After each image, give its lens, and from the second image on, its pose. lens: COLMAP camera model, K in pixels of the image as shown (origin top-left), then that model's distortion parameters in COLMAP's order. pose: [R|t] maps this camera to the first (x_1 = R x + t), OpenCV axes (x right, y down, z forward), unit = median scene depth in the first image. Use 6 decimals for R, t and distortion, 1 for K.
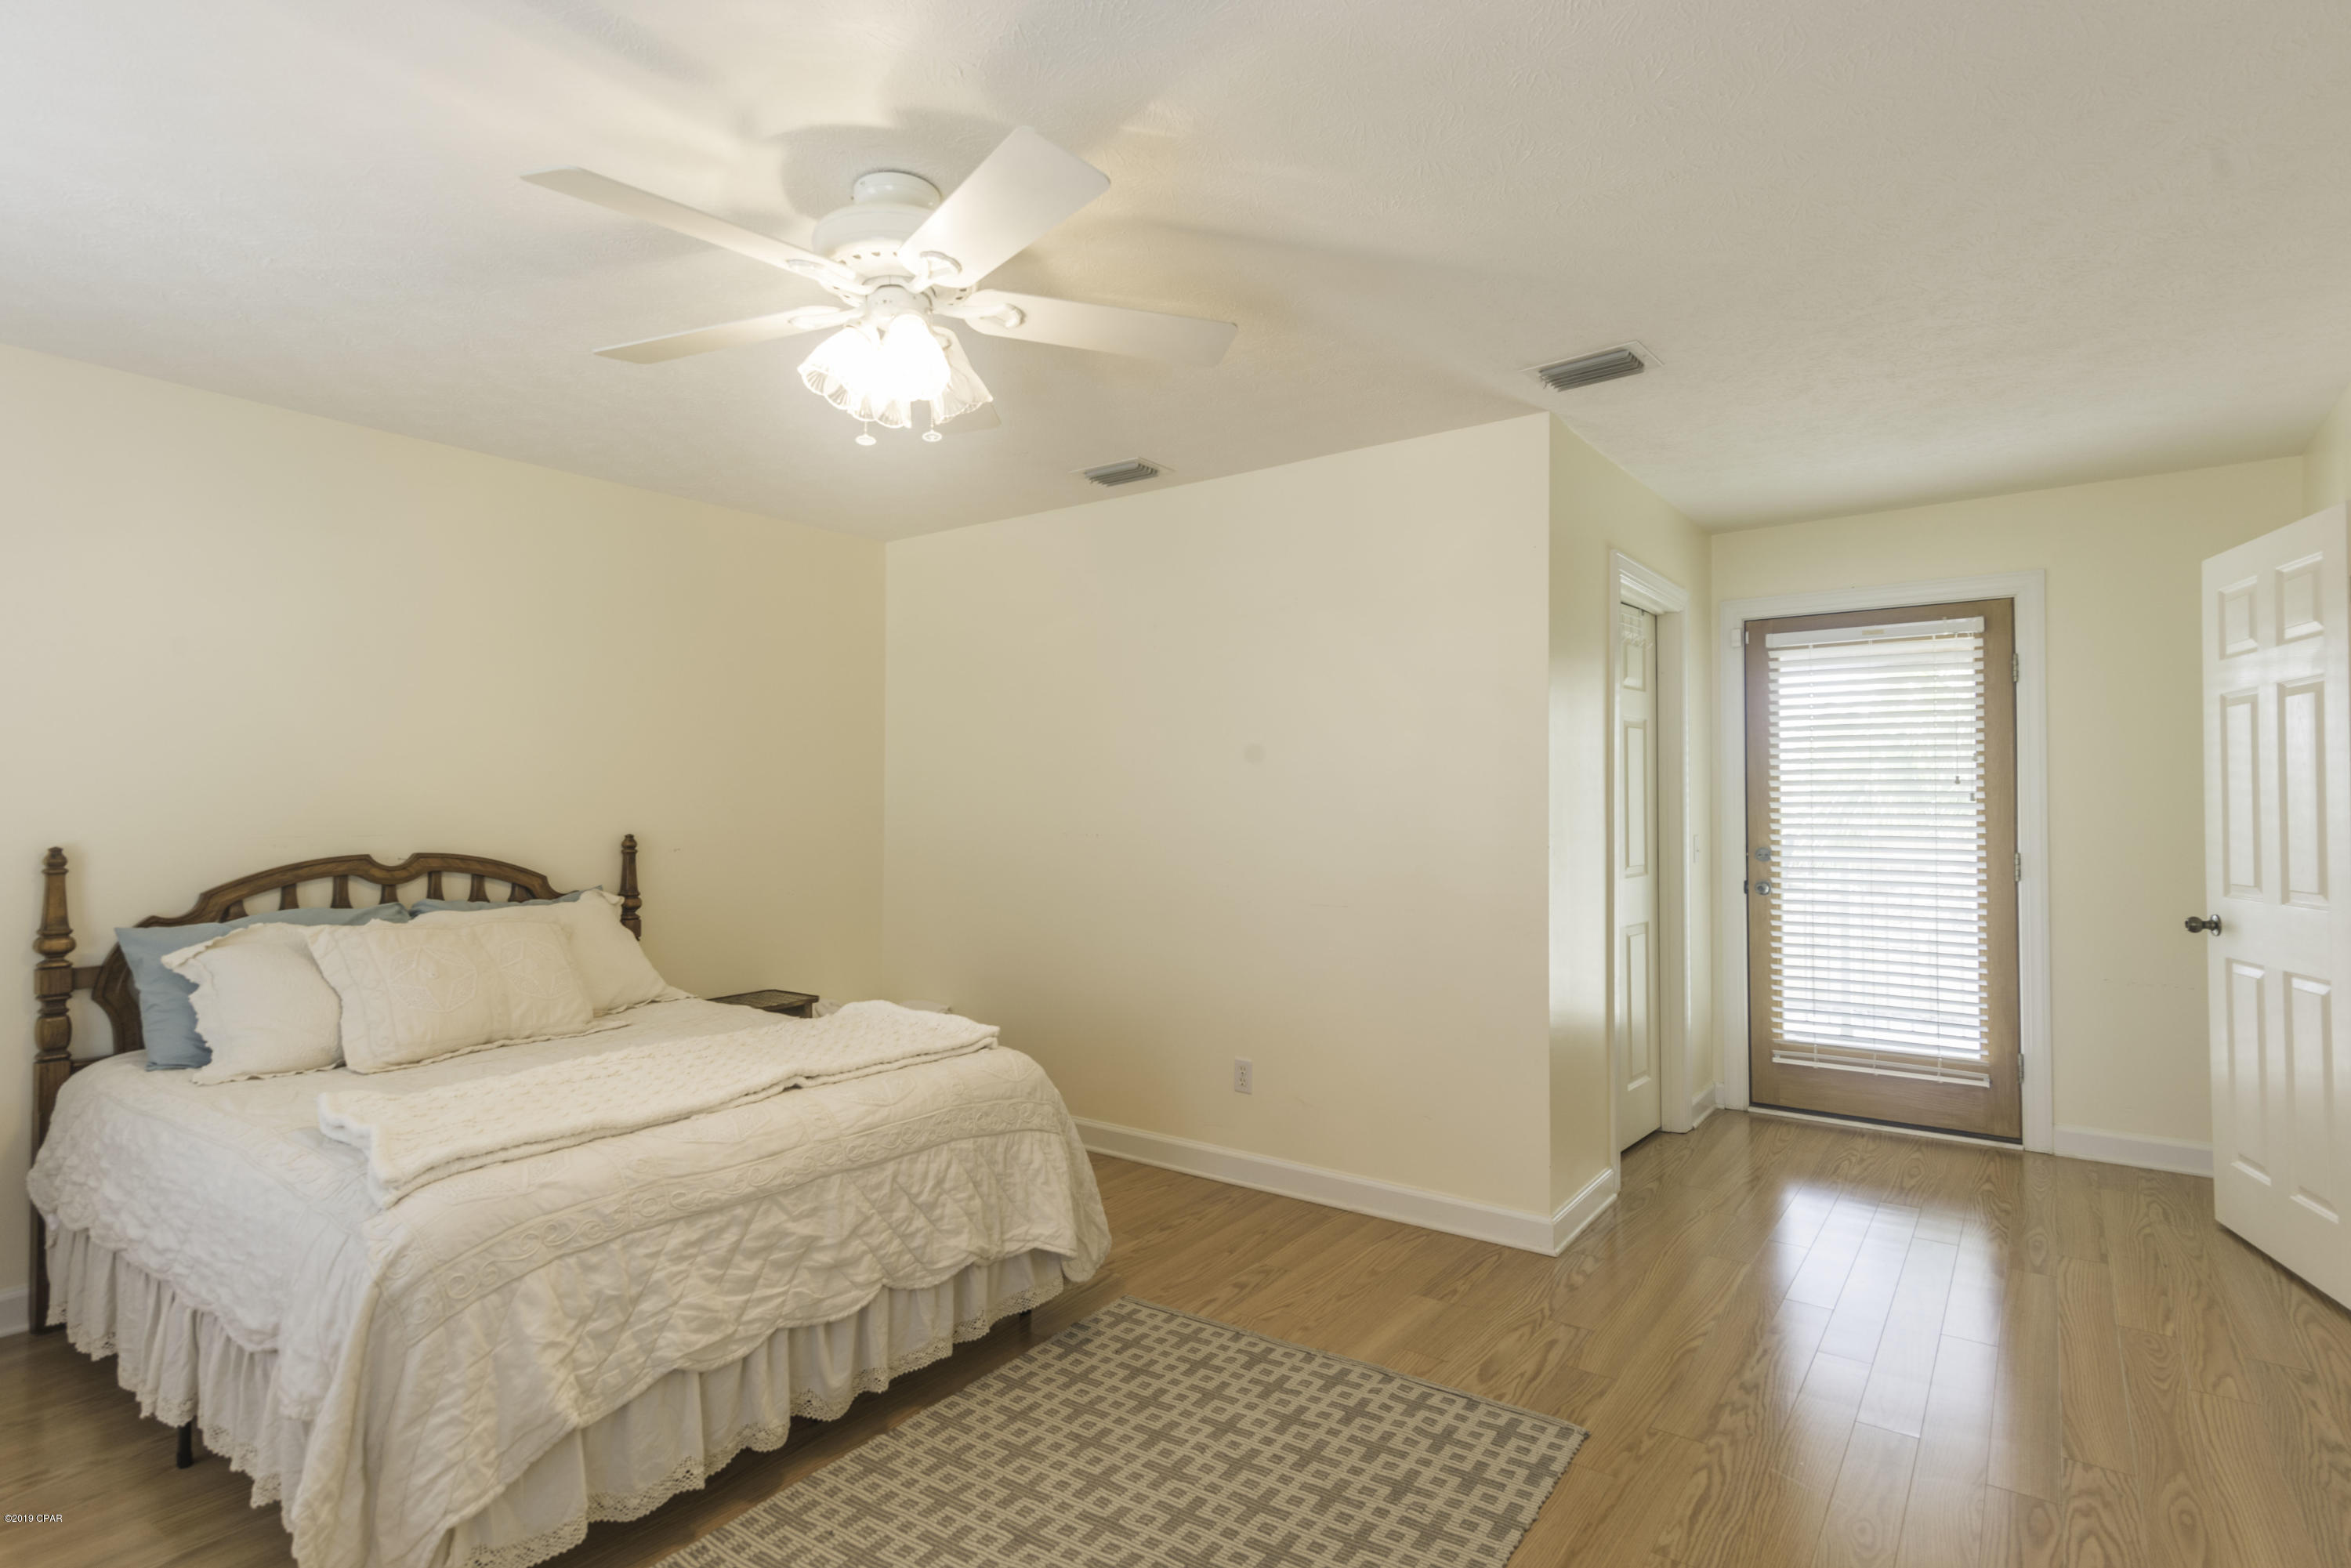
lens RADIAL K [[1184.7, 0, 1175.5], [0, 1184.7, 784.0], [0, 0, 1]] dist [0.020905, 0.000120]
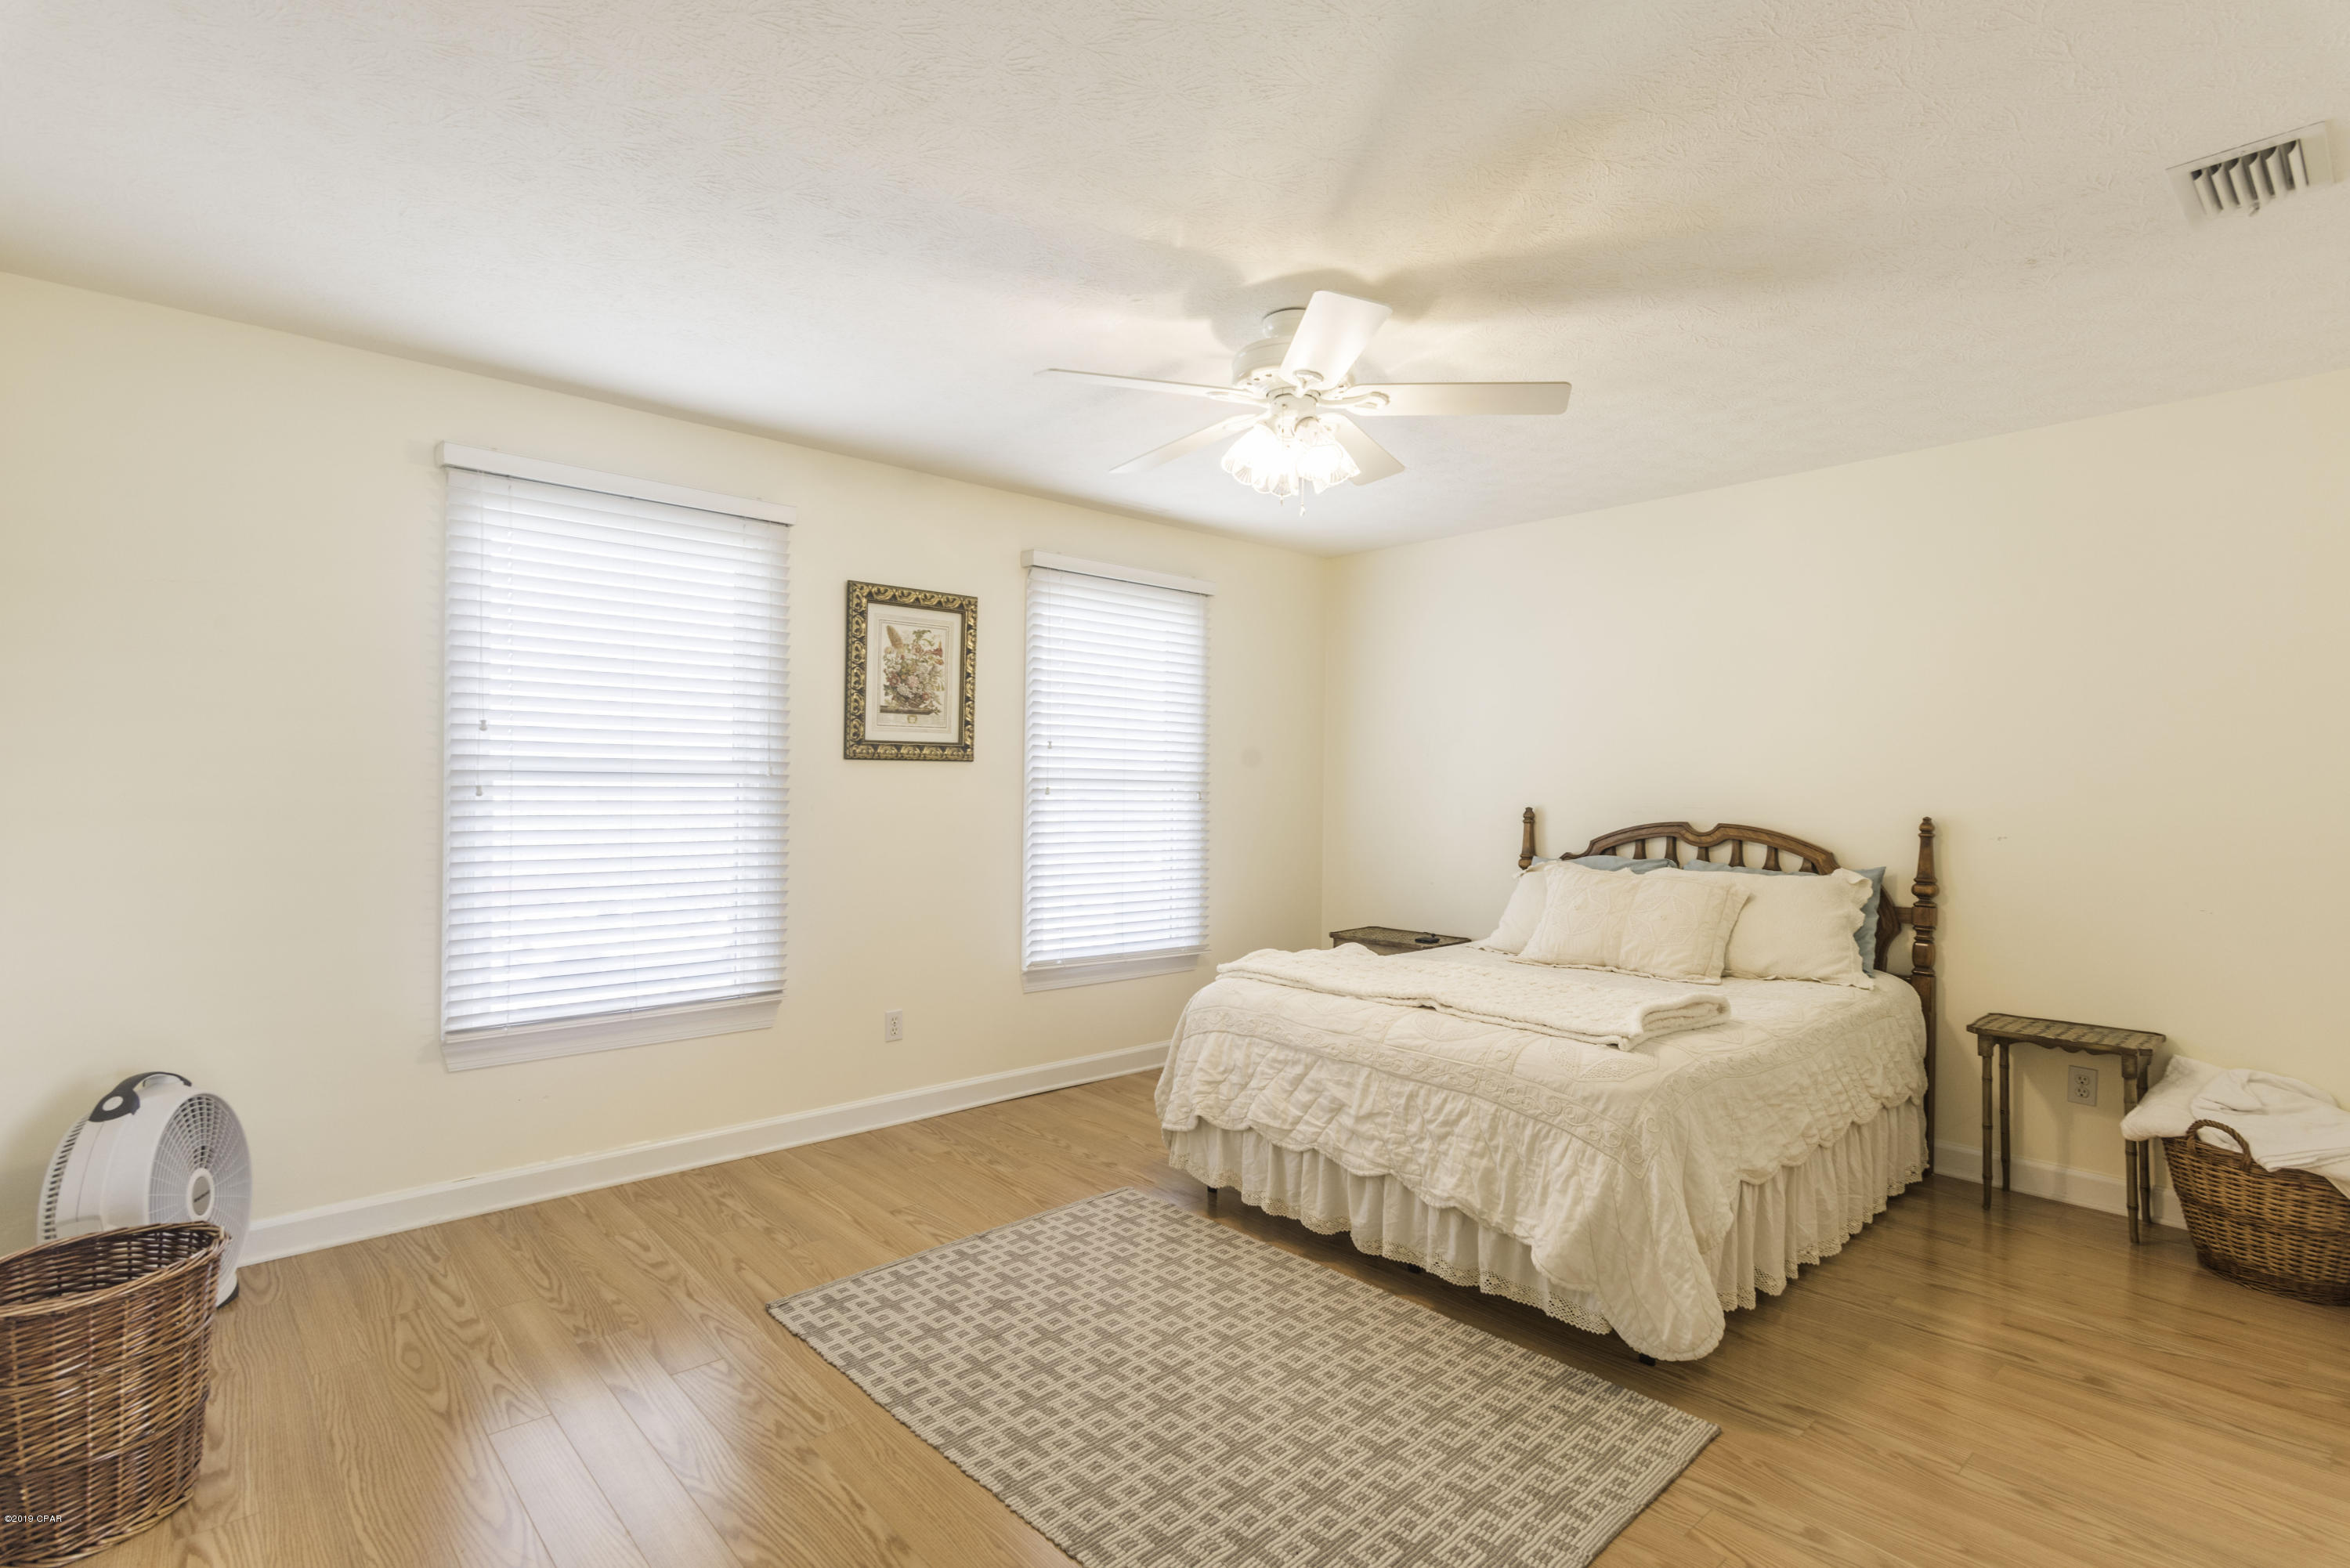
lens RADIAL K [[1131.4, 0, 1175.0], [0, 1131.4, 784.0], [0, 0, 1]] dist [0.015095, 0.000025]
pose [[-0.204536, 0.000804, -0.978859, 0.890157], [0.009068, 0.999958, -0.001073, 0.018038], [0.978817, -0.009096, -0.204534, 0.969495]]
